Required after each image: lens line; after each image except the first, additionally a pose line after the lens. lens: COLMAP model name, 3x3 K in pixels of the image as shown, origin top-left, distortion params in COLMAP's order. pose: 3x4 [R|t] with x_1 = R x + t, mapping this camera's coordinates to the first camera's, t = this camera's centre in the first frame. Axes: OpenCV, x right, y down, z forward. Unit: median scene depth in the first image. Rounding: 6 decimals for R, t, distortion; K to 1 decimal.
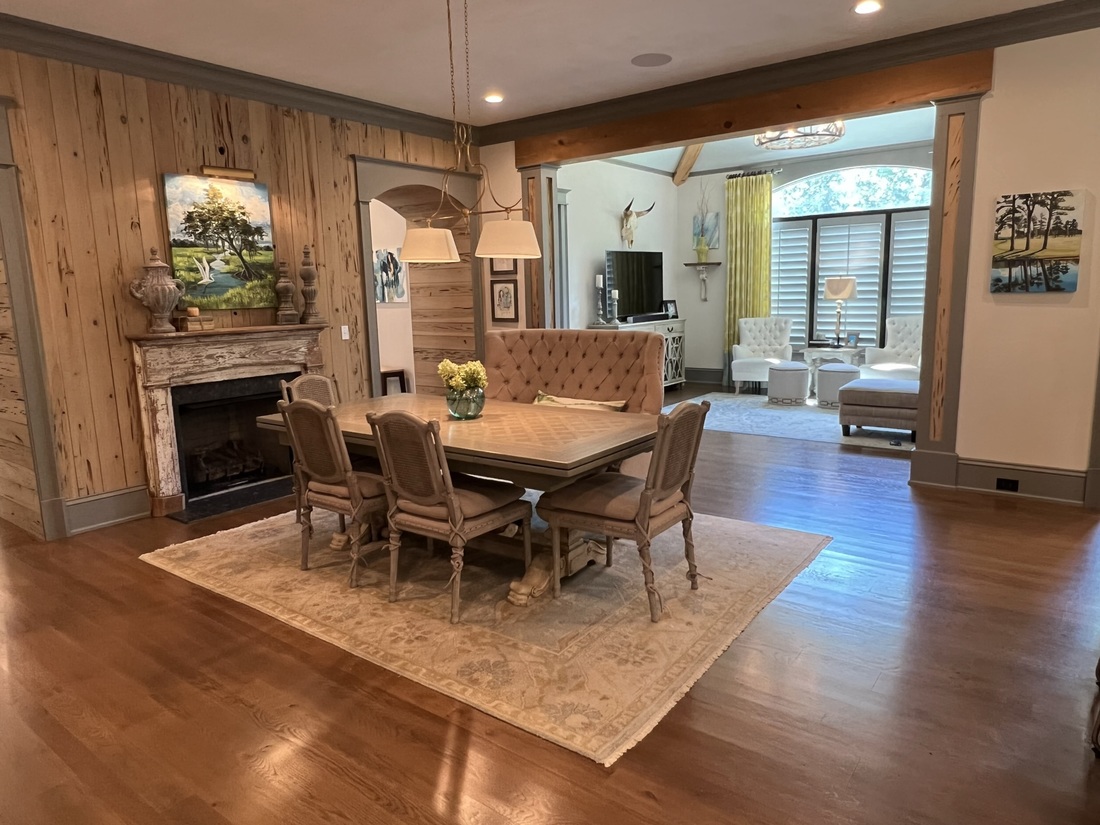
lens RADIAL K [[713.8, 0, 550.2], [0, 713.8, 410.7], [0, 0, 1]] dist [-0.000731, -0.000312]
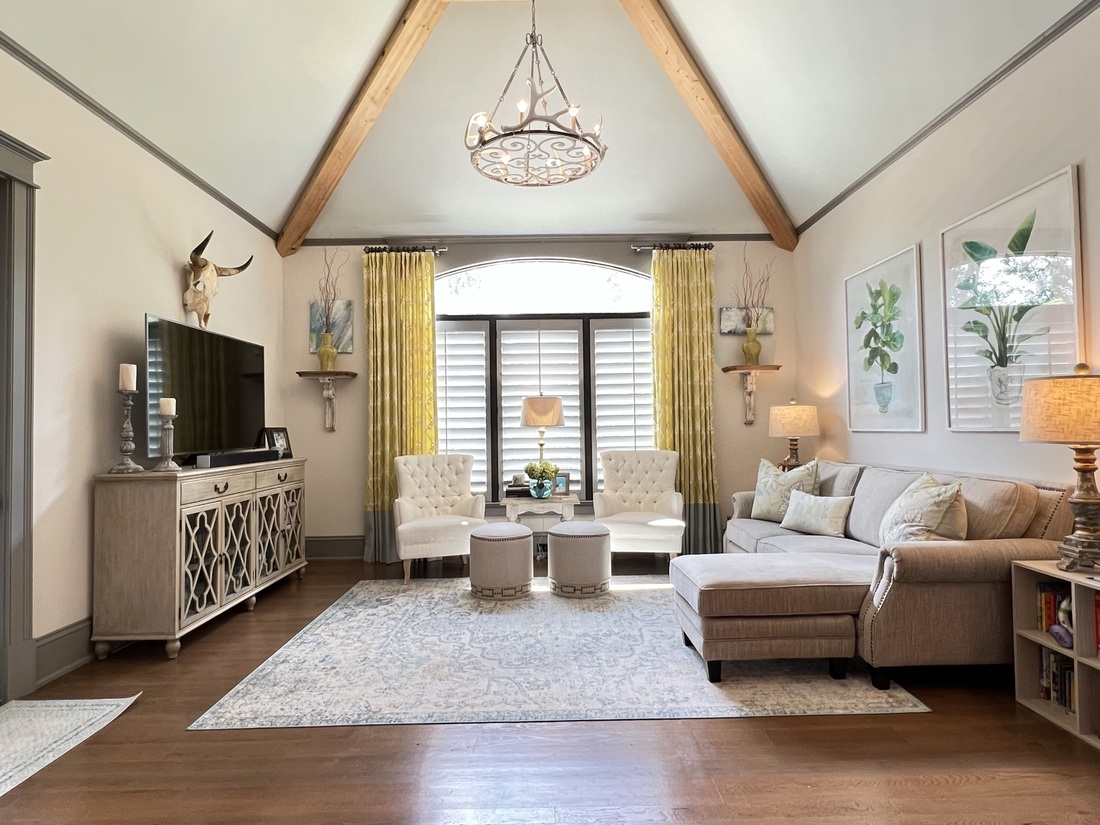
lens RADIAL K [[580.9, 0, 543.5], [0, 580.9, 413.4], [0, 0, 1]] dist [0.000360, 0.000840]
pose [[0.784635, 0.031509, 0.619156, 0.044501], [0.098250, 0.979766, -0.174370, -0.063729], [-0.612123, 0.197649, 0.765663, 0.517127]]
